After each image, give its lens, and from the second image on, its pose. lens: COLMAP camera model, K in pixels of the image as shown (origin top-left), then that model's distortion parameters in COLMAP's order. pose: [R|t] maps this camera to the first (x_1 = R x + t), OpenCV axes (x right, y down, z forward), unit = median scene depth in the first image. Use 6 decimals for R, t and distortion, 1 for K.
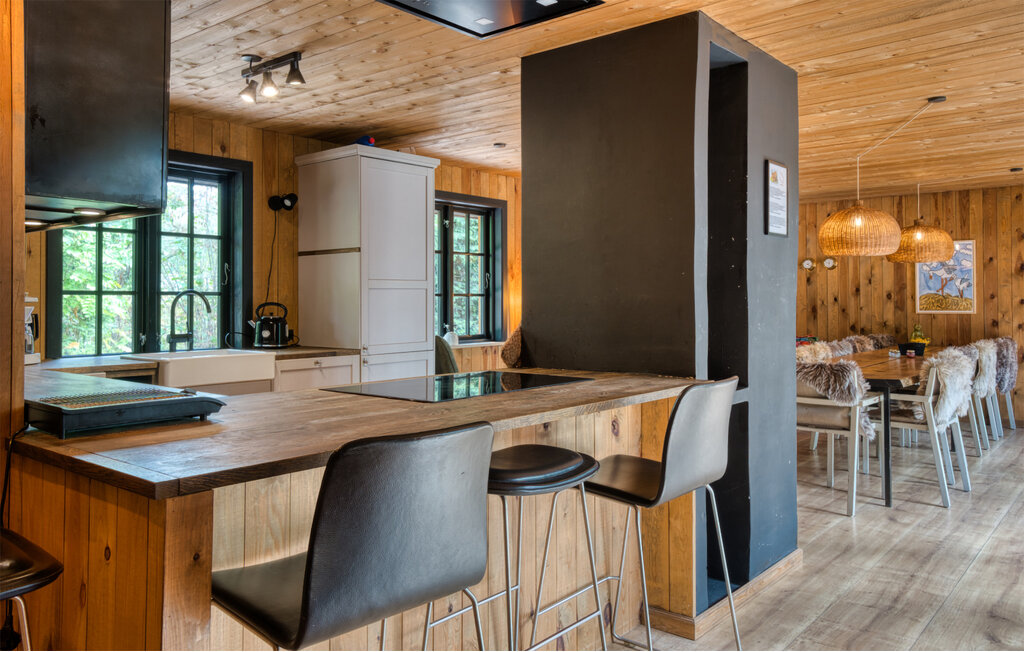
lens RADIAL K [[770.7, 0, 517.3], [0, 770.7, 321.9], [0, 0, 1]] dist [-0.014293, -0.001108]
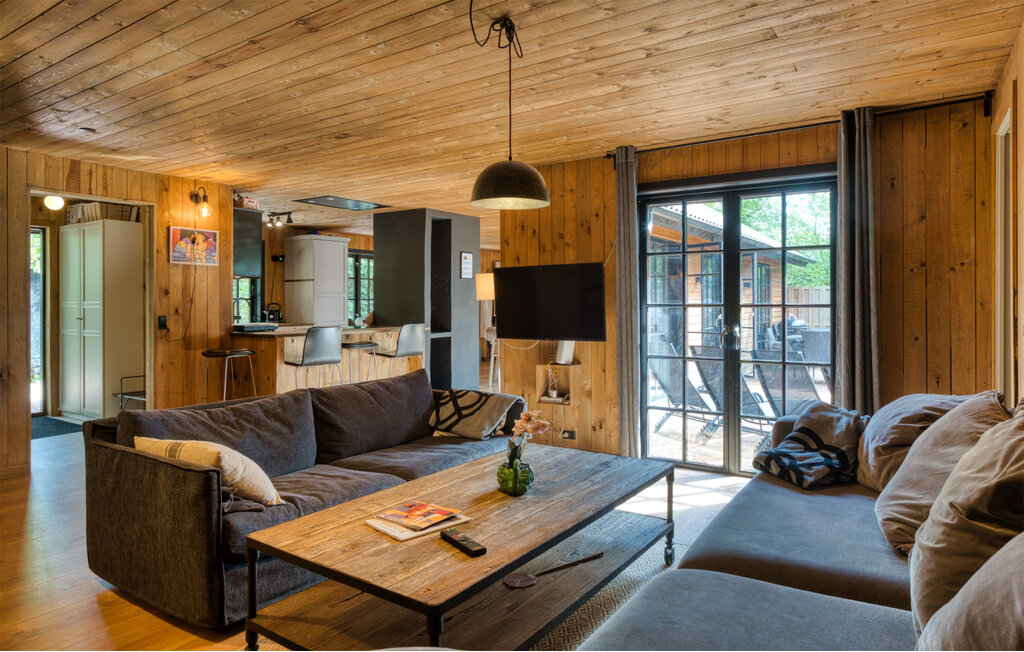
lens RADIAL K [[636.8, 0, 506.5], [0, 636.8, 322.0], [0, 0, 1]] dist [-0.034602, -0.000132]
pose [[0.995588, -0.001059, 0.093831, 0.188222], [0.000997, 0.999999, 0.000704, 0.030698], [-0.093831, -0.000607, 0.995588, -0.922010]]
